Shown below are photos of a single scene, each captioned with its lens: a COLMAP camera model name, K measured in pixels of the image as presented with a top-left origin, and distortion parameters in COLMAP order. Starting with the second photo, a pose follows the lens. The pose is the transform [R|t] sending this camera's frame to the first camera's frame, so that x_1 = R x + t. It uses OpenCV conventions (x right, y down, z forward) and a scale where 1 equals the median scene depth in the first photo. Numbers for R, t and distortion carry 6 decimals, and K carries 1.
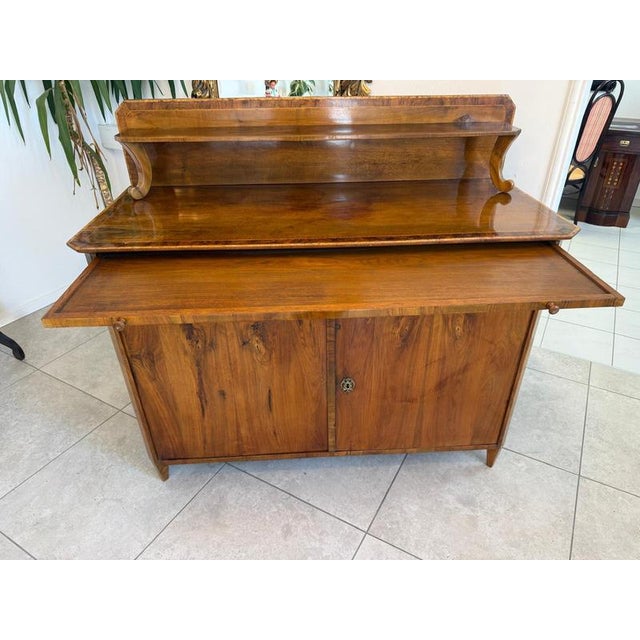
lens RADIAL K [[455.5, 0, 320.8], [0, 455.5, 323.5], [0, 0, 1]] dist [0.001239, -0.006815]
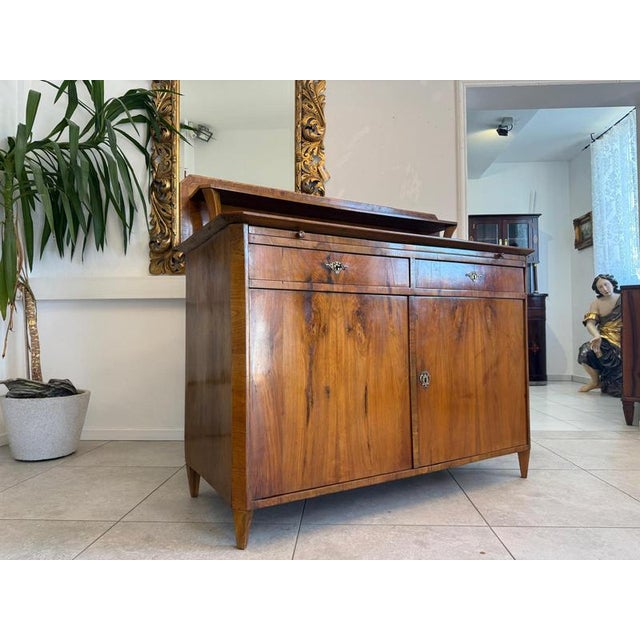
lens RADIAL K [[466.3, 0, 320.0], [0, 466.3, 320.0], [0, 0, 1]] dist [0.003879, -0.001026]
pose [[0.894010, 0.012848, 0.447864, -0.645900], [0.241203, 0.828579, -0.505251, 0.502278], [-0.377582, 0.559725, 0.737658, 0.177068]]
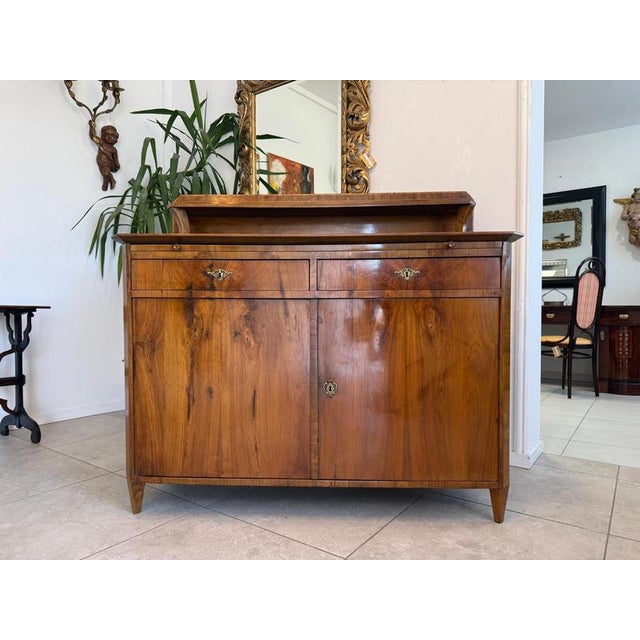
lens RADIAL K [[455.5, 0, 320.8], [0, 455.5, 323.5], [0, 0, 1]] dist [0.001239, -0.006815]
pose [[0.994753, 0.010988, -0.101711, 0.134800], [-0.061796, 0.856874, -0.511809, 0.513867], [0.081530, 0.515409, 0.853057, 0.046787]]
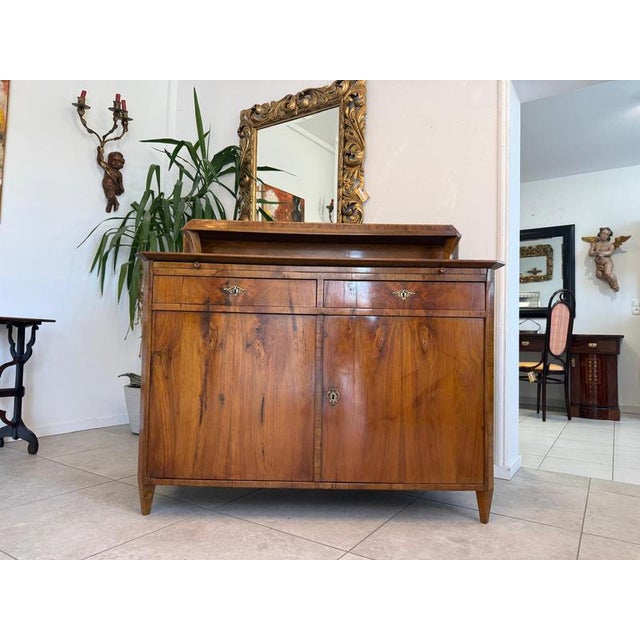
lens RADIAL K [[454.5, 0, 323.0], [0, 454.5, 320.7], [0, 0, 1]] dist [0.020741, -0.037089]
pose [[0.998291, 0.028537, -0.050990, 0.082403], [-0.052602, 0.818880, -0.571550, 0.598689], [0.025445, 0.573255, 0.818982, -0.026701]]
